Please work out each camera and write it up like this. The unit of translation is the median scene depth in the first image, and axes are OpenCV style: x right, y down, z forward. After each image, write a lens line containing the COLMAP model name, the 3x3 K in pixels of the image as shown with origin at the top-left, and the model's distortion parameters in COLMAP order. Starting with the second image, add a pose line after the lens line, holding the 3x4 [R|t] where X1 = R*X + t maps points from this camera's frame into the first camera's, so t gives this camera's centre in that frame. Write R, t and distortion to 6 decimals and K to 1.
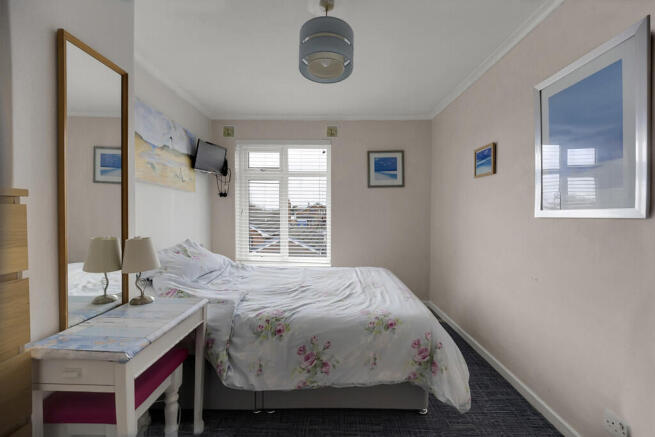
lens RADIAL K [[276.5, 0, 328.7], [0, 276.5, 216.1], [0, 0, 1]] dist [0.004459, 0.000301]
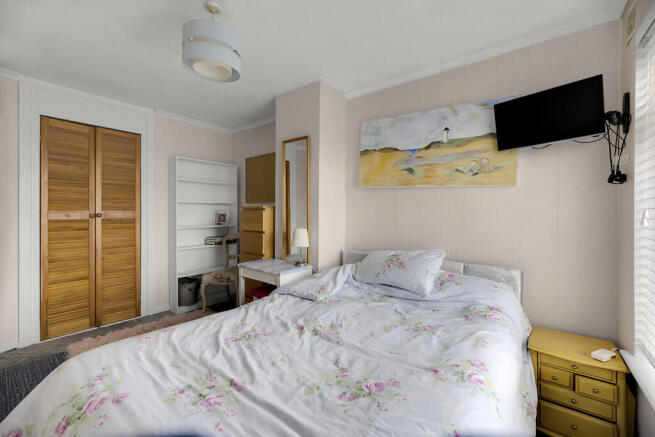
lens RADIAL K [[276.5, 0, 333.5], [0, 276.5, 215.8], [0, 0, 1]] dist [0.004459, 0.000301]
pose [[-0.596313, 0.003647, -0.802743, 0.408793], [-0.012060, 0.999836, 0.013501, -0.023697], [0.802661, 0.017732, -0.596172, 1.522338]]
